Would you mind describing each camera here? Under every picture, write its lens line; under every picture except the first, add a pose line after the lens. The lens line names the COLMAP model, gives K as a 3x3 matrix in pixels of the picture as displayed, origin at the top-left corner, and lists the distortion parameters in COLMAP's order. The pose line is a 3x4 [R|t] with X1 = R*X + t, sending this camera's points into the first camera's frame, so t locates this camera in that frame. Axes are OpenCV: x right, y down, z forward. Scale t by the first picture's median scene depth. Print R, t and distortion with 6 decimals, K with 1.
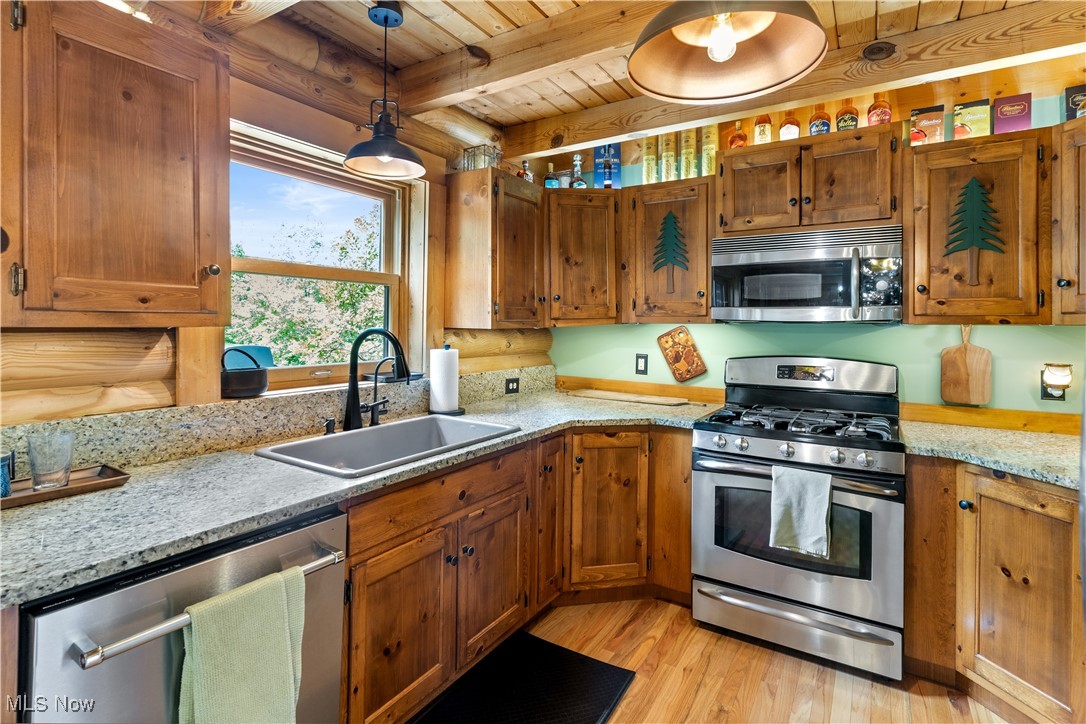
lens RADIAL K [[530.5, 0, 540.2], [0, 530.5, 317.1], [0, 0, 1]] dist [0.000652, 0.000272]
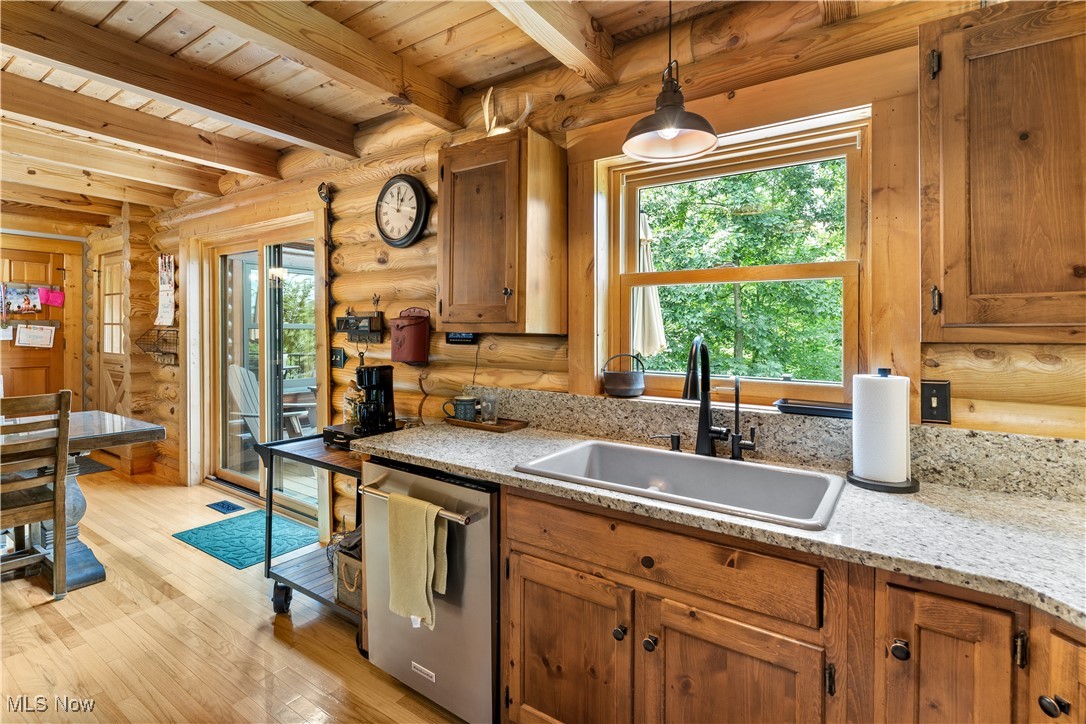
lens RADIAL K [[530.5, 0, 531.8], [0, 530.5, 338.8], [0, 0, 1]] dist [0.000652, 0.000272]
pose [[-0.046707, 0.004135, -0.998900, 0.584834], [-0.000068, 0.999991, 0.004143, 0.022201], [0.998909, 0.000261, -0.046707, 0.859306]]
